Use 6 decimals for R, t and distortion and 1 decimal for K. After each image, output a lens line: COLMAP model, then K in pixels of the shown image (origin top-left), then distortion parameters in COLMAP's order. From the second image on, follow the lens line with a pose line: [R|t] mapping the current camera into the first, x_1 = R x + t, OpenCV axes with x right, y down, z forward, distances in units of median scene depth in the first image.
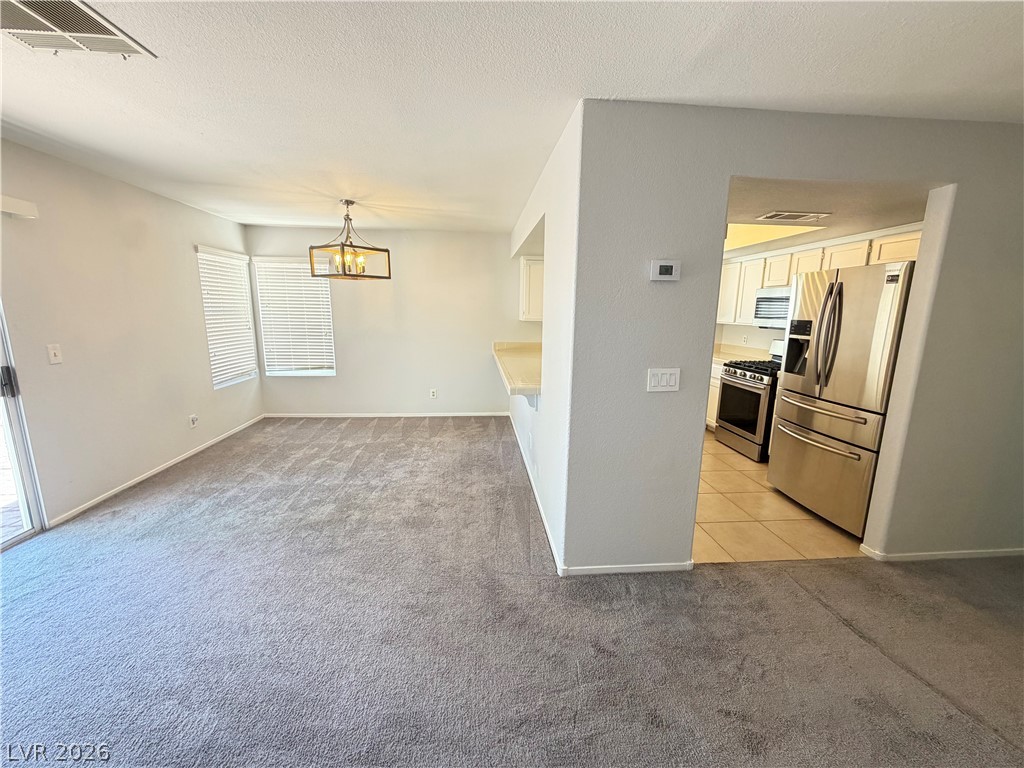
lens RADIAL K [[410.3, 0, 509.9], [0, 410.3, 385.9], [0, 0, 1]] dist [-0.000671, 0.000888]
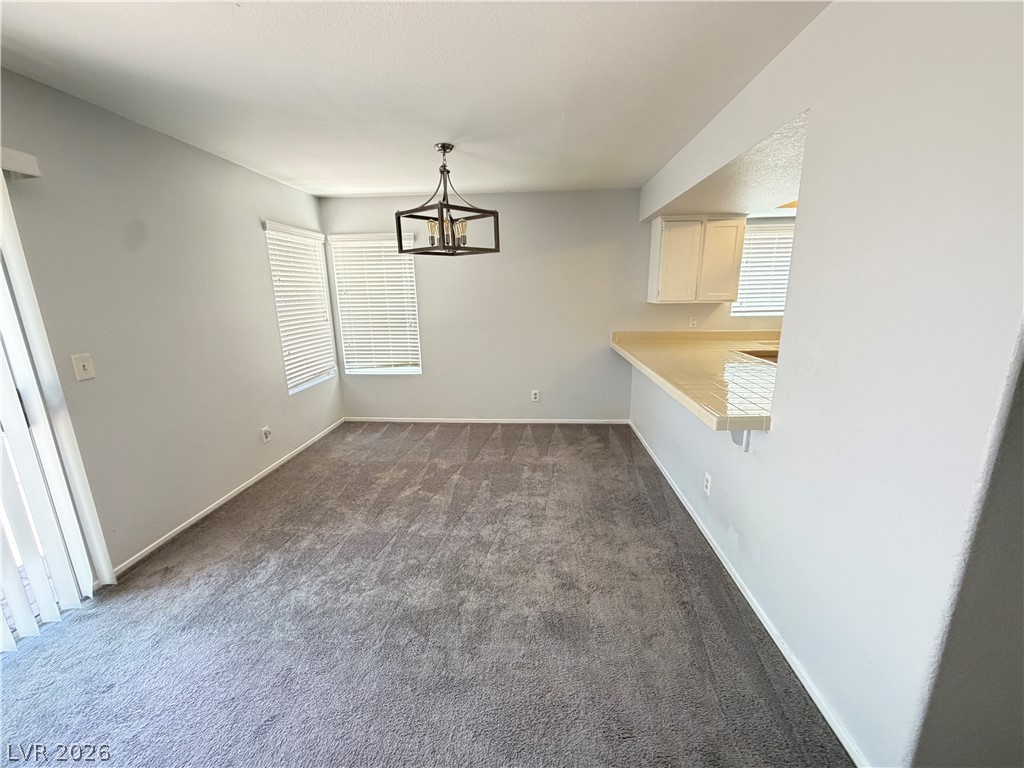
lens RADIAL K [[410.3, 0, 509.2], [0, 410.3, 386.2], [0, 0, 1]] dist [-0.000671, 0.000888]
pose [[0.987688, 0.007592, -0.156249, -0.156381], [-0.000483, 0.998965, 0.045489, -0.052751], [0.156433, -0.044853, 0.986670, 0.263656]]
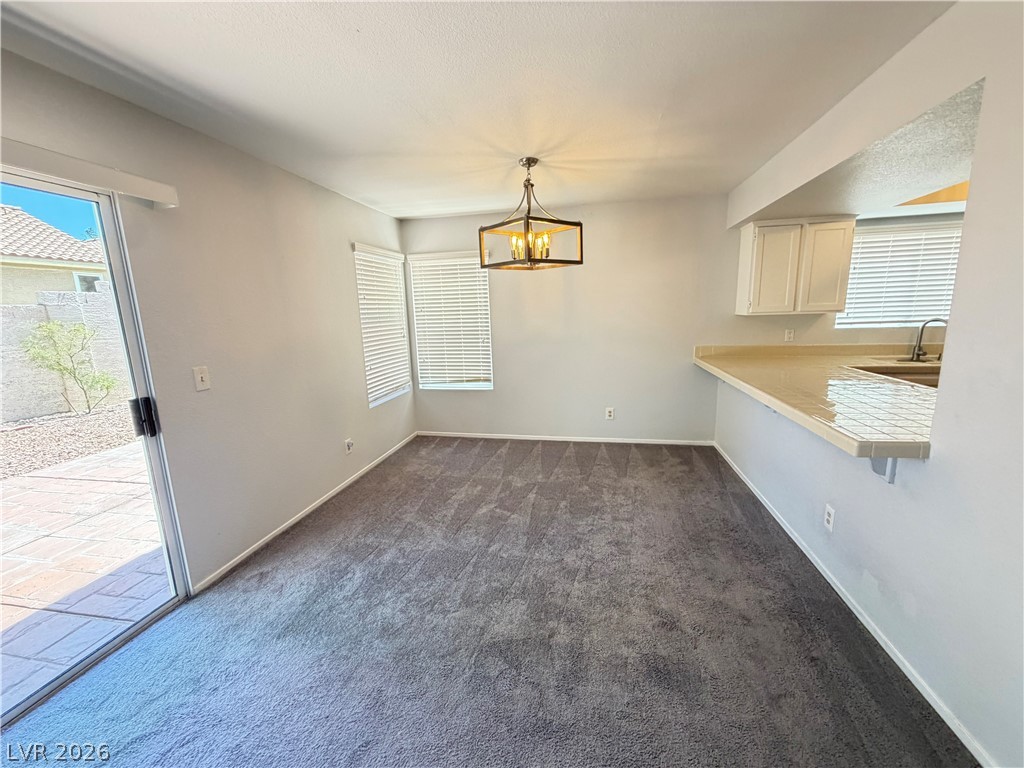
lens RADIAL K [[410.3, 0, 508.9], [0, 410.3, 385.9], [0, 0, 1]] dist [-0.000671, 0.000888]
pose [[0.956887, 0.009419, -0.290308, -0.204161], [-0.008847, 0.999955, 0.003283, -0.048927], [0.290326, -0.000573, 0.956927, 0.277874]]
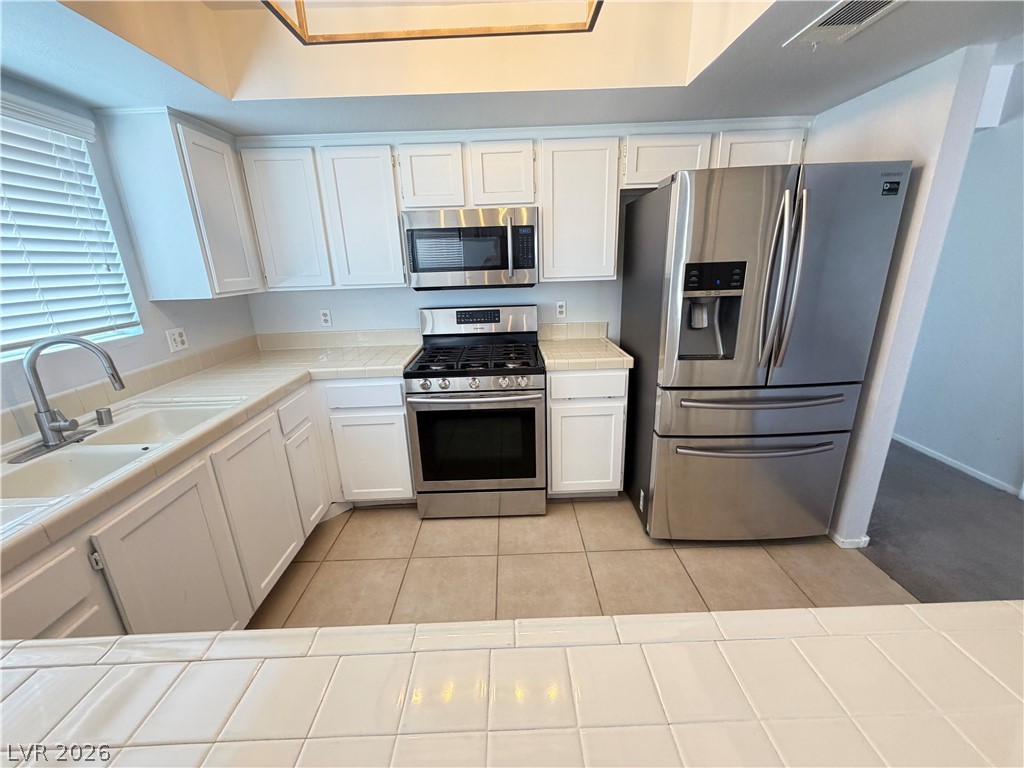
lens RADIAL K [[410.3, 0, 511.6], [0, 410.3, 384.0], [0, 0, 1]] dist [-0.000671, 0.000888]
pose [[0.070490, -0.306383, 0.949295, 0.098078], [0.217726, 0.933442, 0.285099, -0.177709], [-0.973461, 0.186590, 0.132506, 0.970667]]
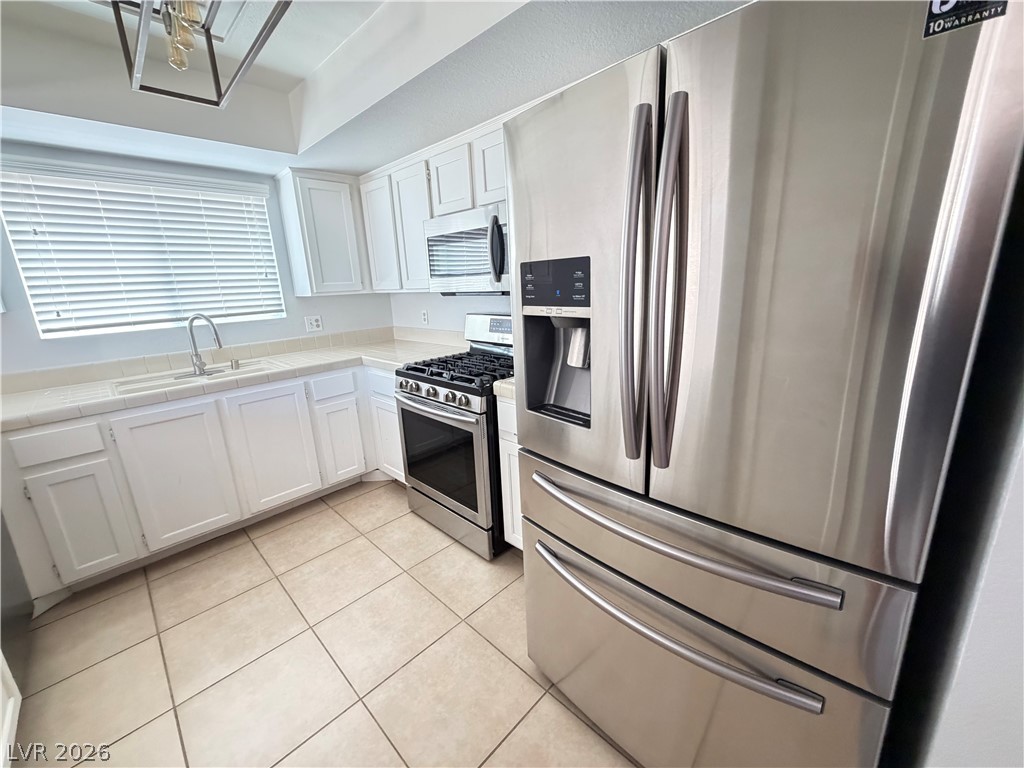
lens RADIAL K [[410.3, 0, 511.2], [0, 410.3, 383.8], [0, 0, 1]] dist [-0.000671, 0.000888]
pose [[0.755068, -0.205021, 0.622767, 0.367083], [0.173038, 0.978489, 0.112329, -0.084104], [-0.632400, 0.022946, 0.774302, 0.611348]]
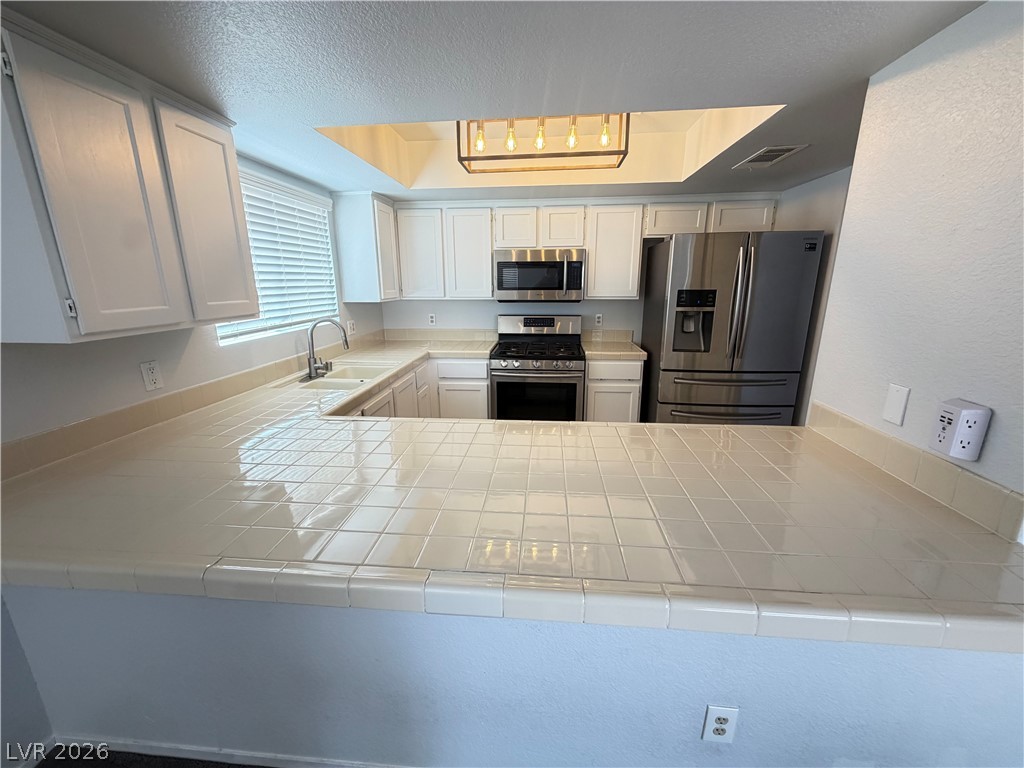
lens RADIAL K [[410.3, 0, 510.4], [0, 410.3, 385.1], [0, 0, 1]] dist [-0.000671, 0.000888]
pose [[0.176670, -0.259162, 0.949538, -0.187181], [0.189725, 0.955588, 0.225514, -0.188810], [-0.965812, 0.140309, 0.217993, 0.969129]]
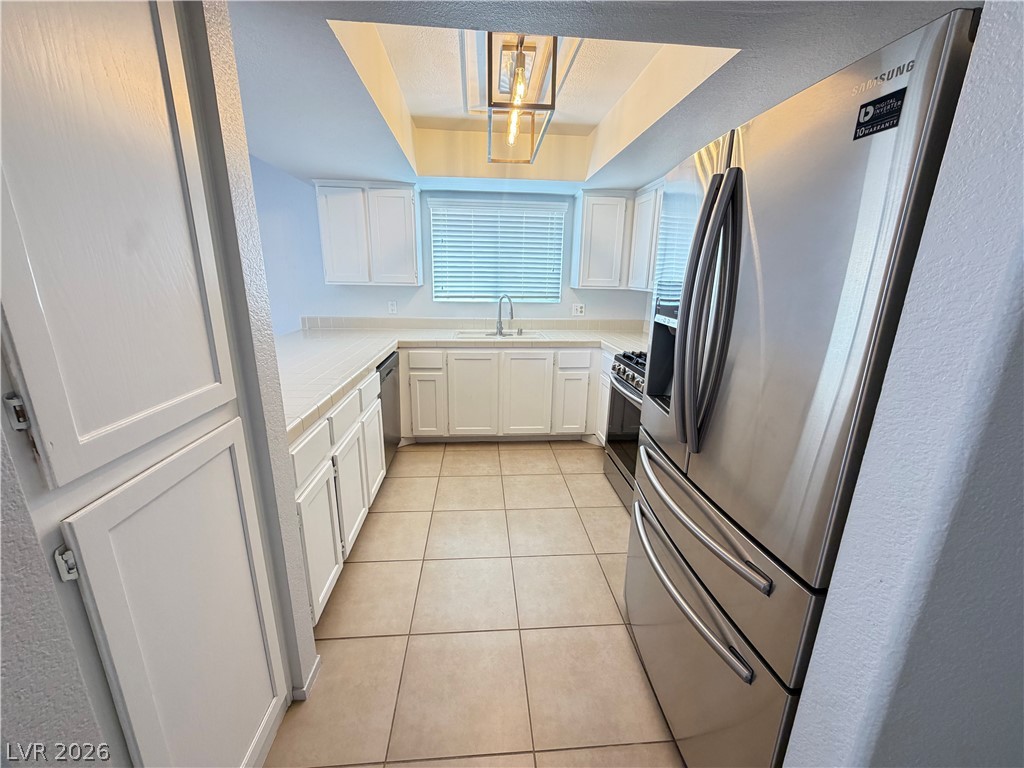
lens RADIAL K [[410.3, 0, 510.1], [0, 410.3, 383.7], [0, 0, 1]] dist [-0.000671, 0.000888]
pose [[0.999971, 0.005476, -0.005368, 0.434667], [-0.005064, 0.997246, 0.073991, -0.067595], [0.005759, -0.073962, 0.997244, 0.450255]]
